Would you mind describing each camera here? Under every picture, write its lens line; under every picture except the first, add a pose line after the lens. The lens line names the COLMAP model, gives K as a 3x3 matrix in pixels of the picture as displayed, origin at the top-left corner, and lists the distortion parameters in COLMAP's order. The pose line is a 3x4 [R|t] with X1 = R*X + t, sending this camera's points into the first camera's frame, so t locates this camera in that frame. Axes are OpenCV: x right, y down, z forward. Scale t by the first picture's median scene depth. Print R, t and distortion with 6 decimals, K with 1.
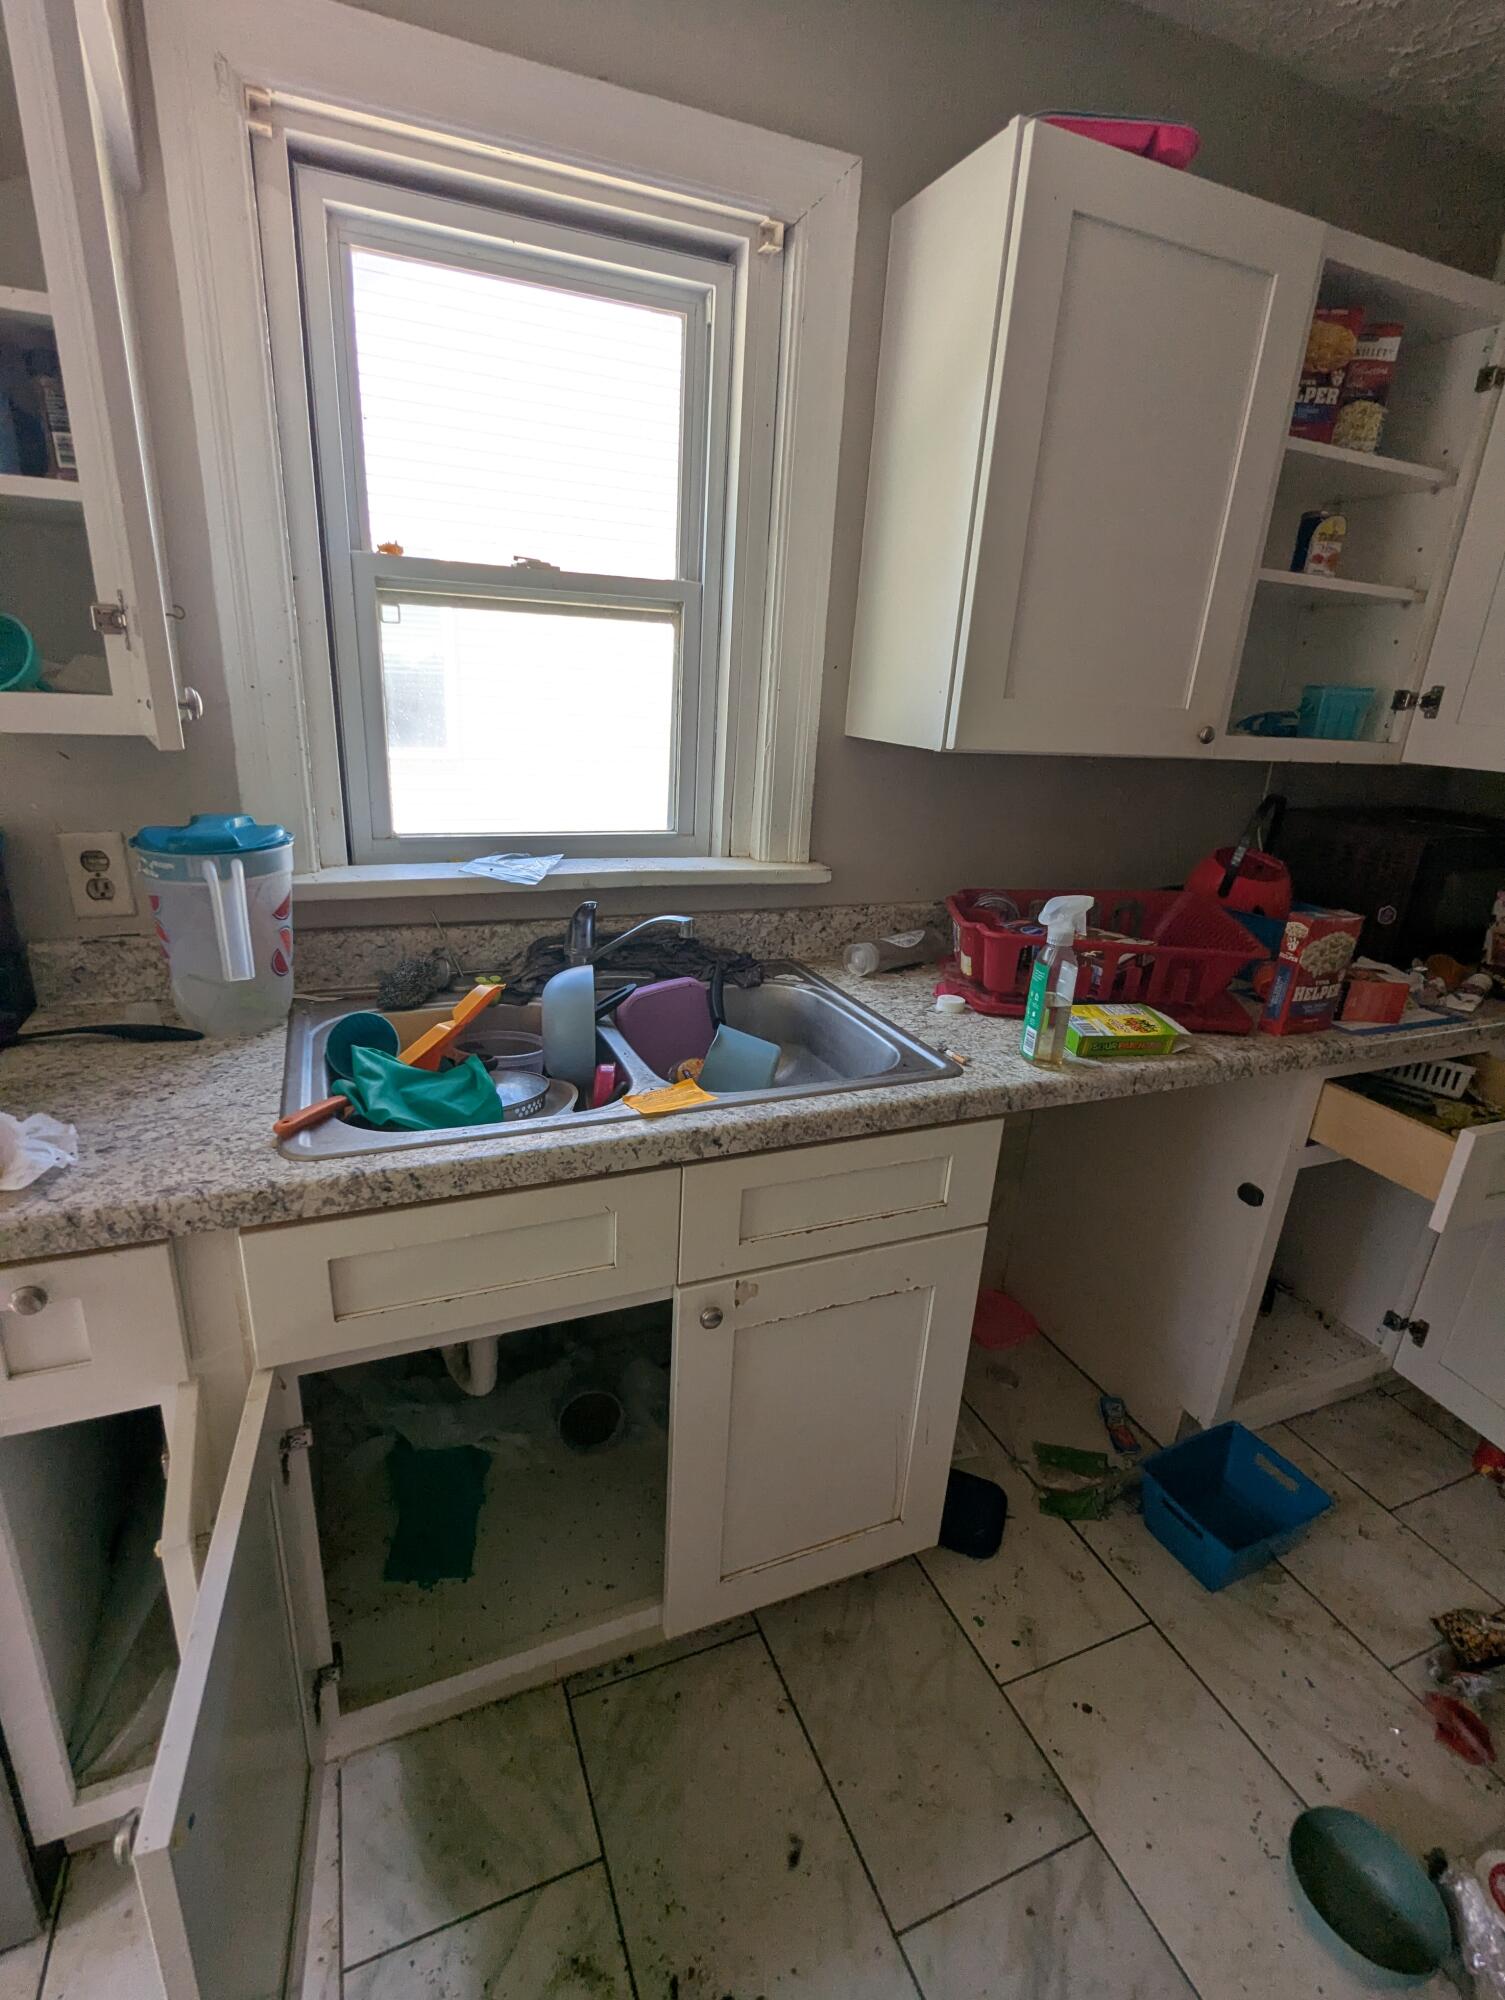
lens RADIAL K [[942.8, 0, 750.4], [0, 942.8, 1019.9], [0, 0, 1]] dist [-0.004186, -0.000771]
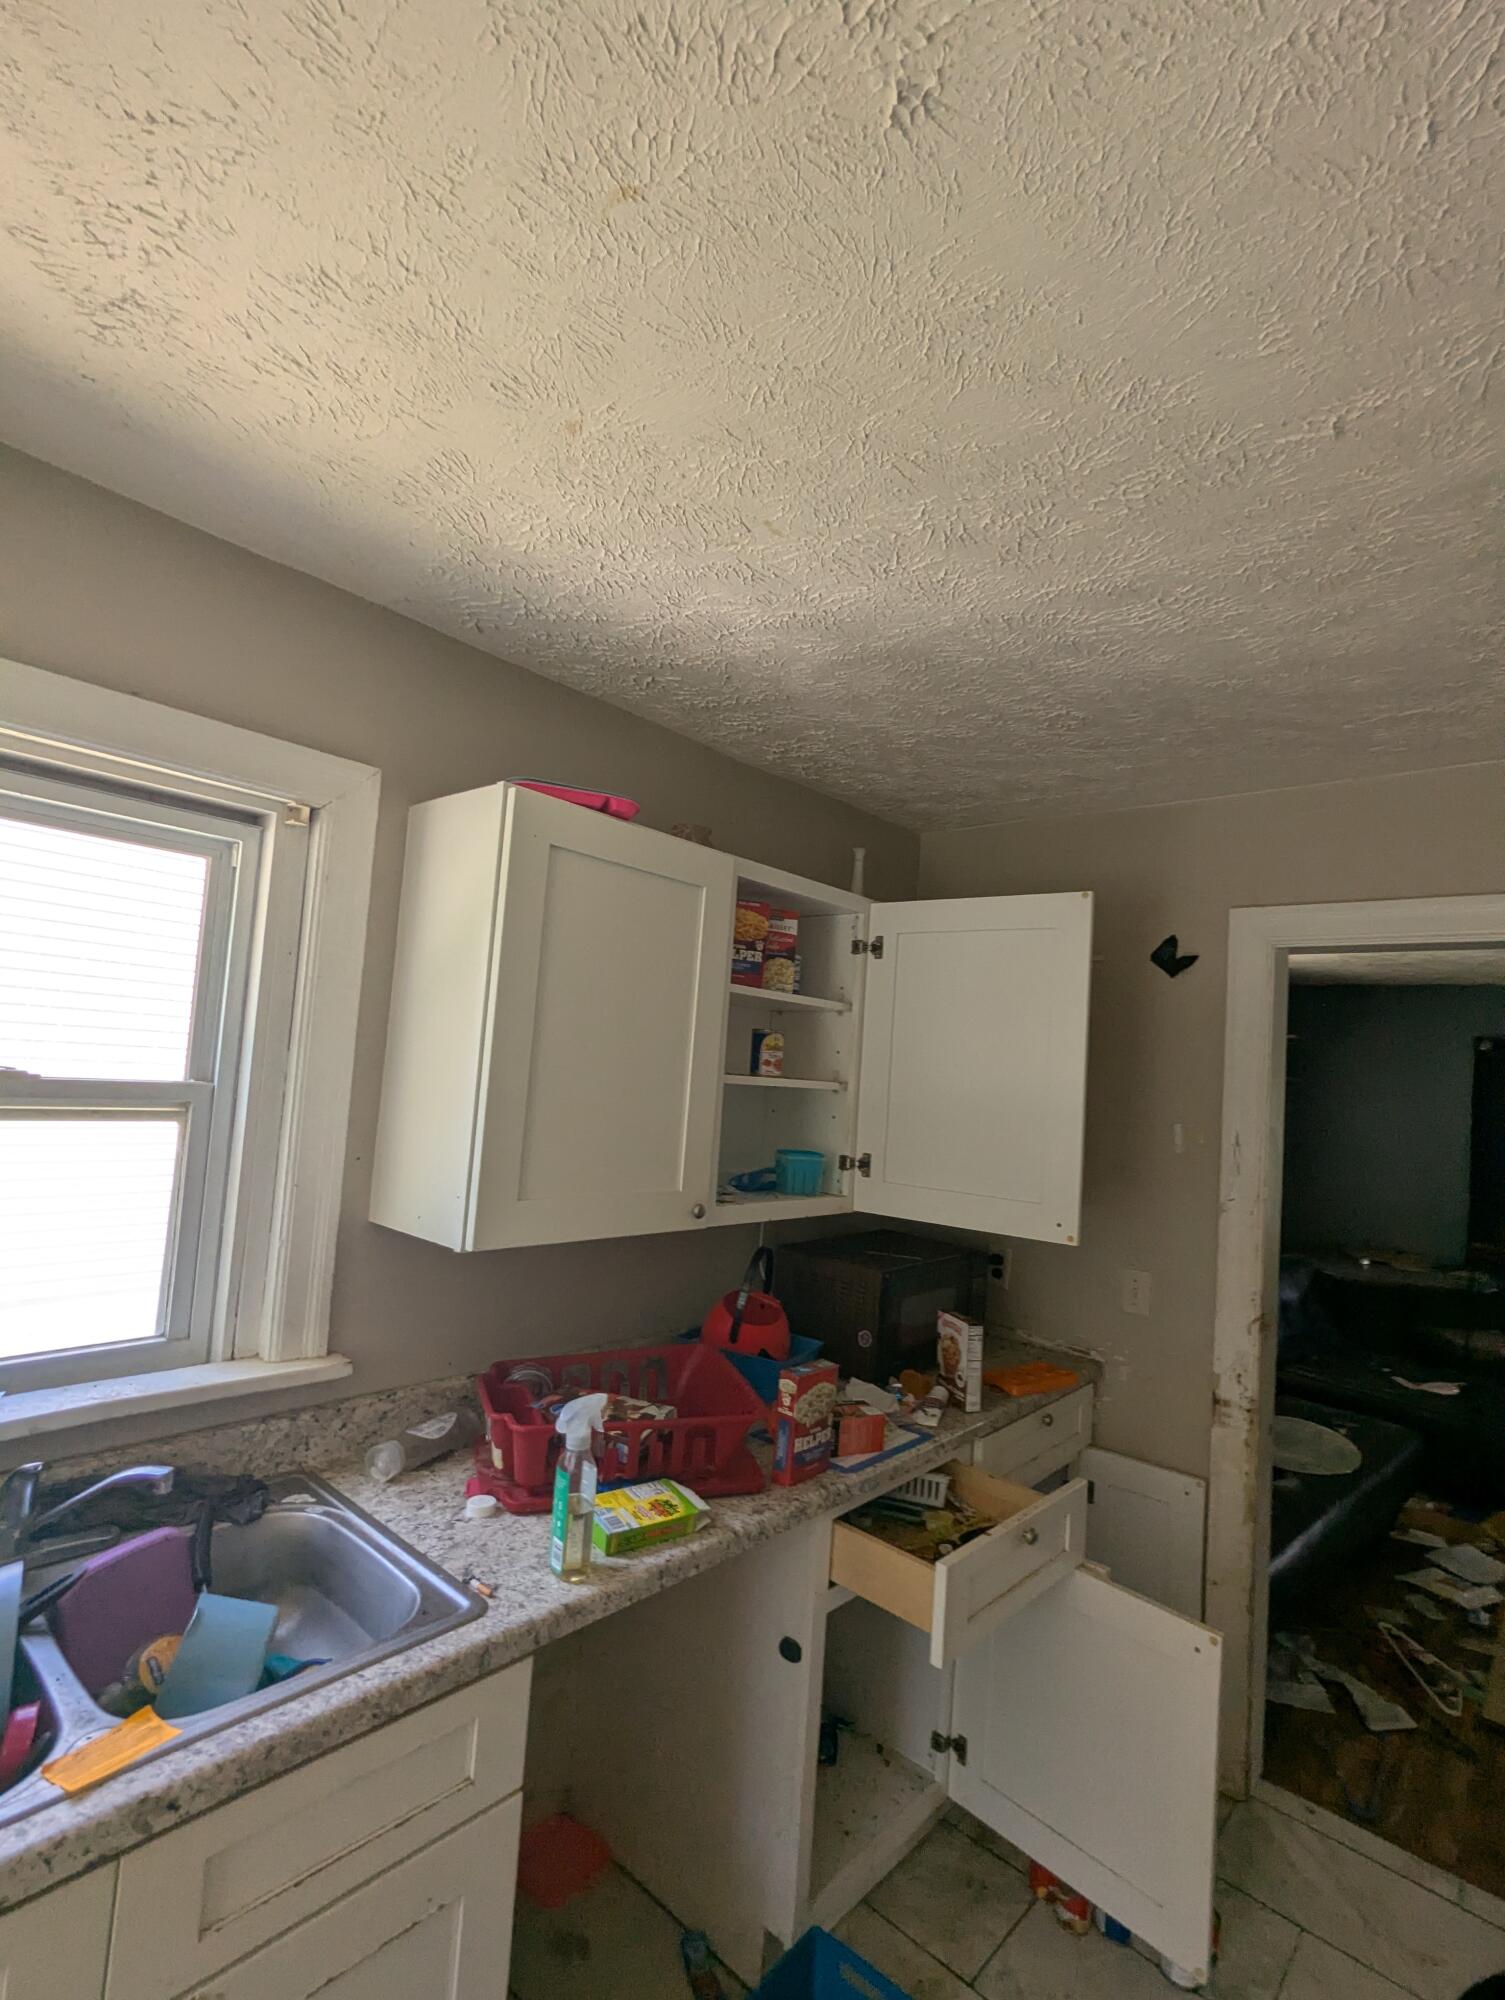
lens RADIAL K [[956.9, 0, 746.6], [0, 956.9, 1022.0], [0, 0, 1]] dist [0.000469, 0.000484]
pose [[0.905688, 0.032856, 0.422669, 0.030103], [0.124272, 0.932620, -0.338785, -0.116665], [-0.405321, 0.359360, 0.840580, -0.109109]]
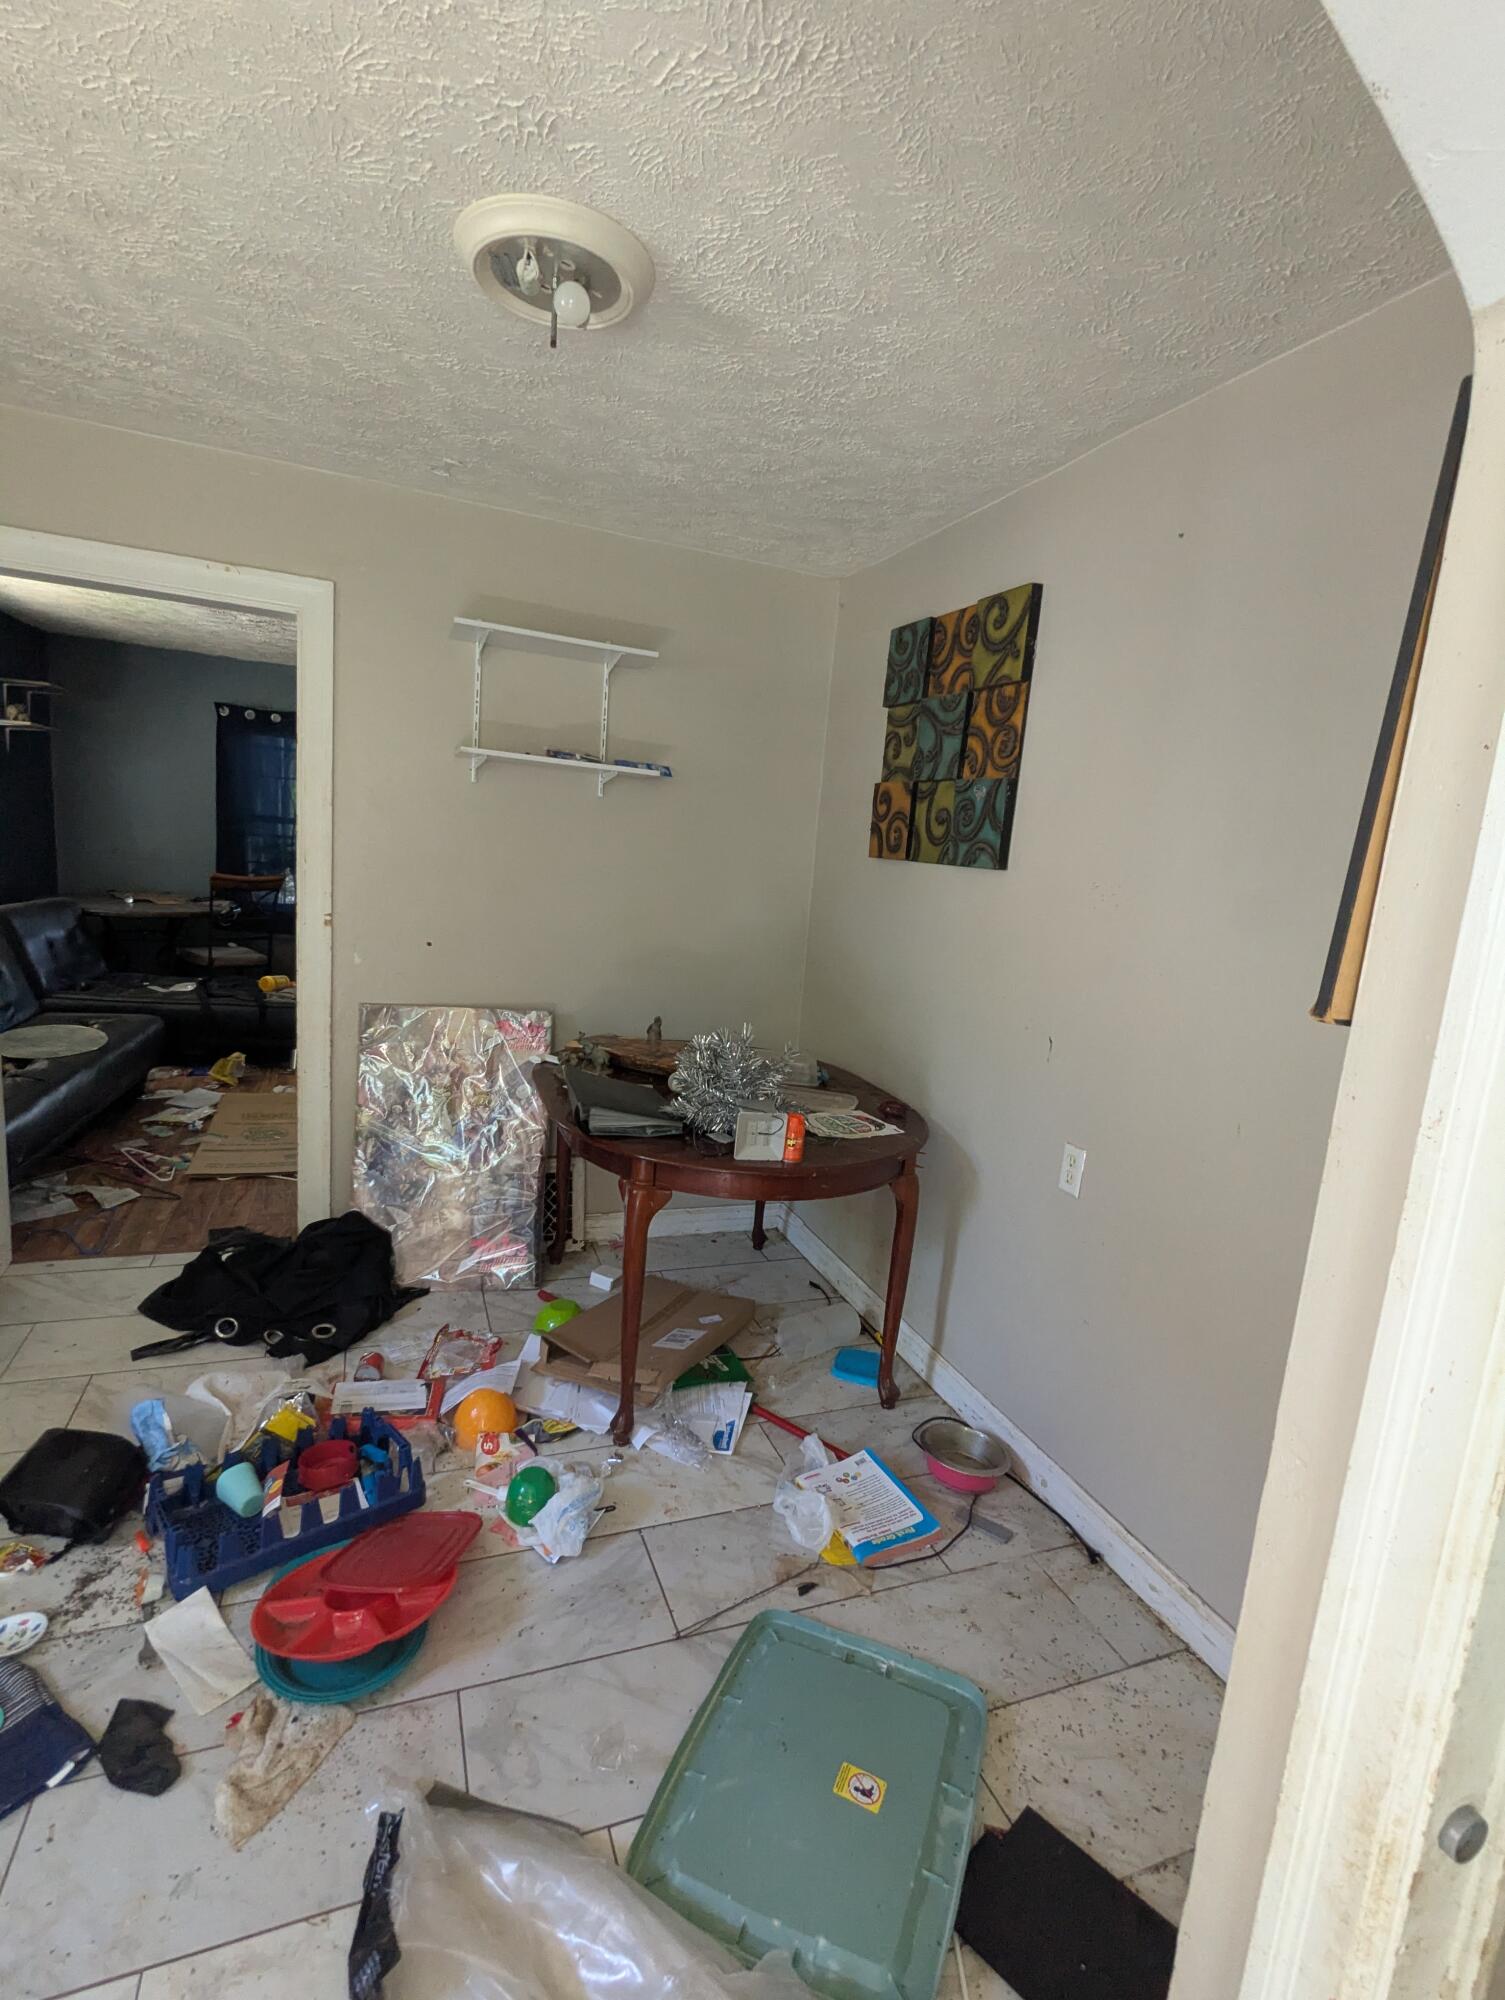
lens RADIAL K [[933.9, 0, 747.6], [0, 933.9, 1042.0], [0, 0, 1]] dist [-0.015168, 0.006829]
pose [[0.028150, -0.255945, 0.966281, -0.237118], [0.267085, 0.933446, 0.239467, 0.131653], [-0.963262, 0.251338, 0.094635, -0.503577]]
